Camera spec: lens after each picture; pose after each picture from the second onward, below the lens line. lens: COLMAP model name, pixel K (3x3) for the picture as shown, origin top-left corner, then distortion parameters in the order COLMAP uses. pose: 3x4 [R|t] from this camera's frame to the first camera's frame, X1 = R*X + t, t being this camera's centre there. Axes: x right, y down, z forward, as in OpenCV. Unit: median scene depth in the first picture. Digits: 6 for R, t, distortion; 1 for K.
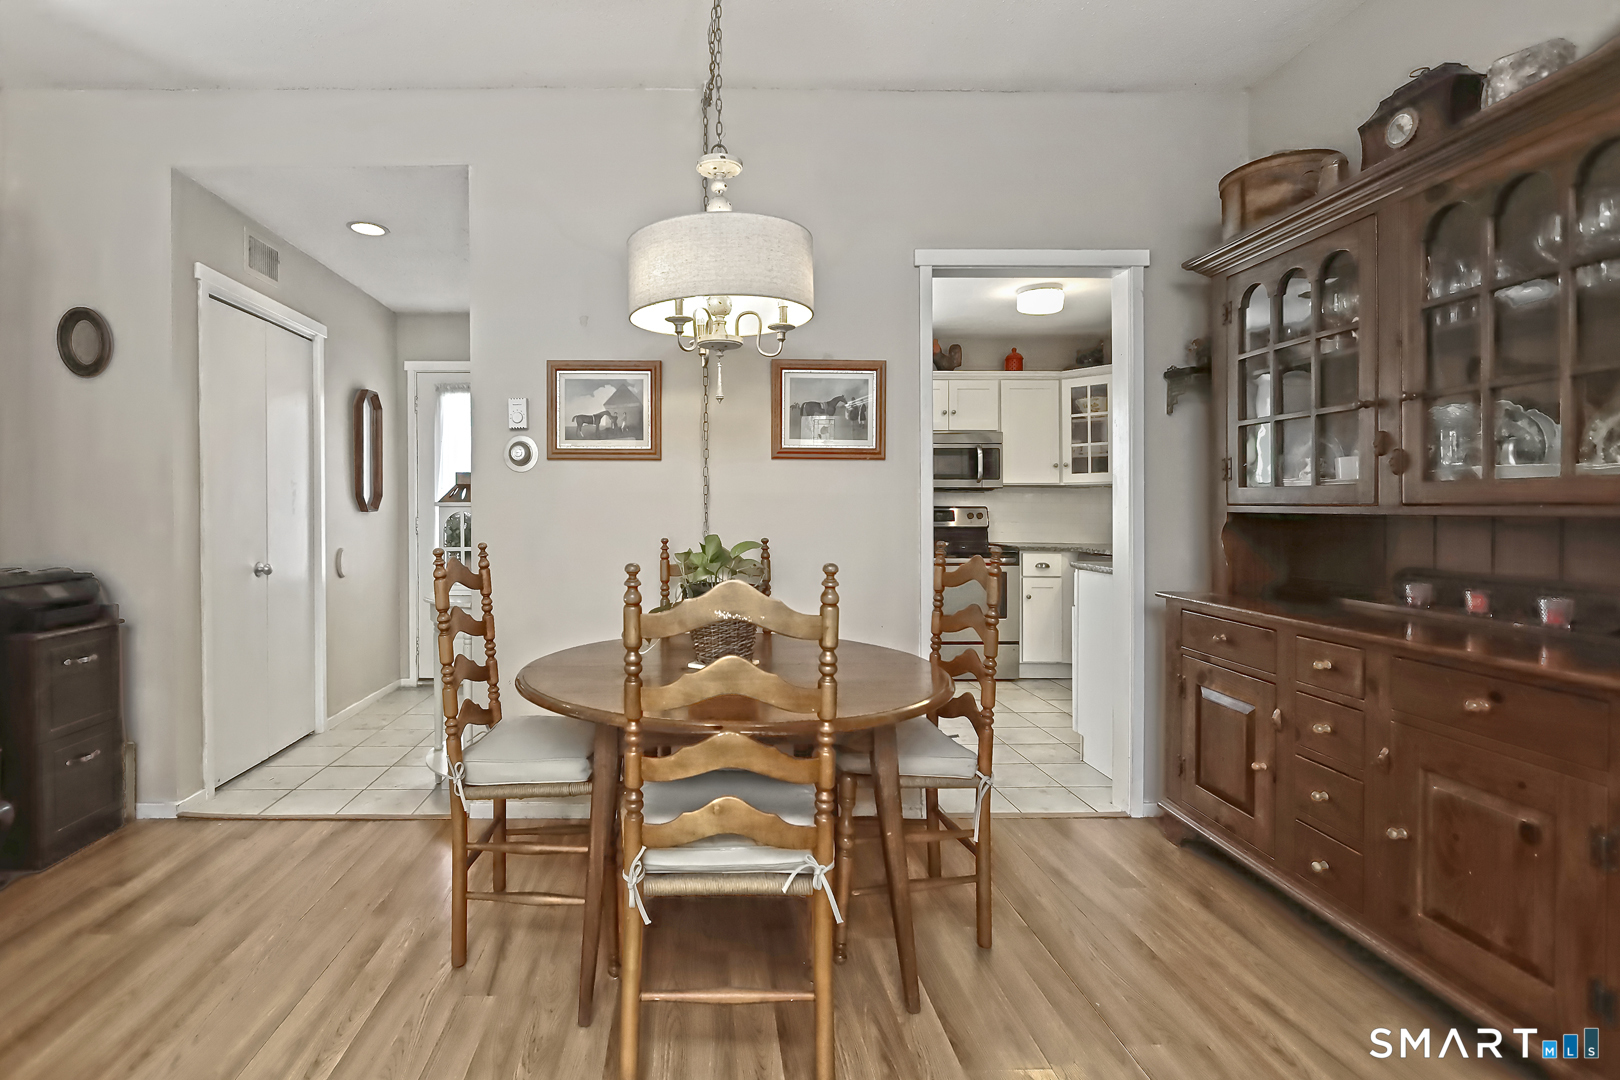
lens RADIAL K [[859.4, 0, 702.0], [0, 859.4, 520.9], [0, 0, 1]] dist [-0.026990, 0.002043]
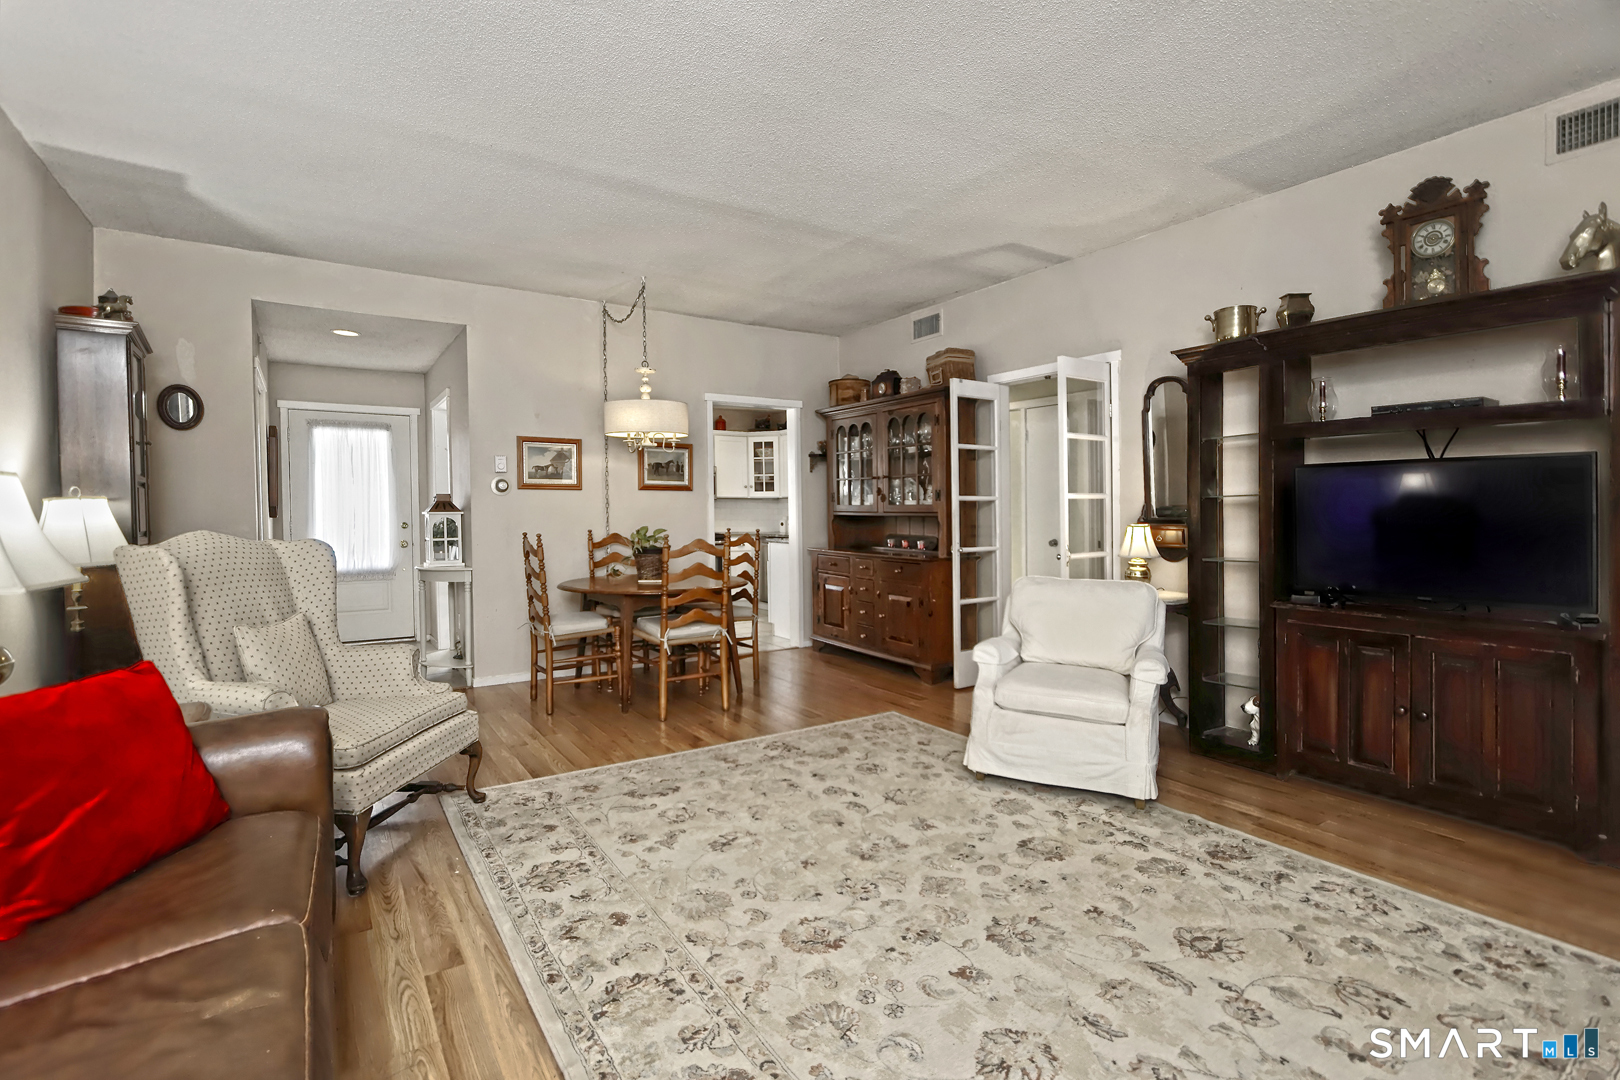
lens RADIAL K [[778.4, 0, 880.7], [0, 778.4, 539.6], [0, 0, 1]] dist [-0.014831, 0.001832]
pose [[0.816674, -0.027381, 0.576450, -0.515864], [0.012631, 0.999483, 0.029580, -0.002478], [-0.576962, -0.016876, 0.816597, -0.832105]]
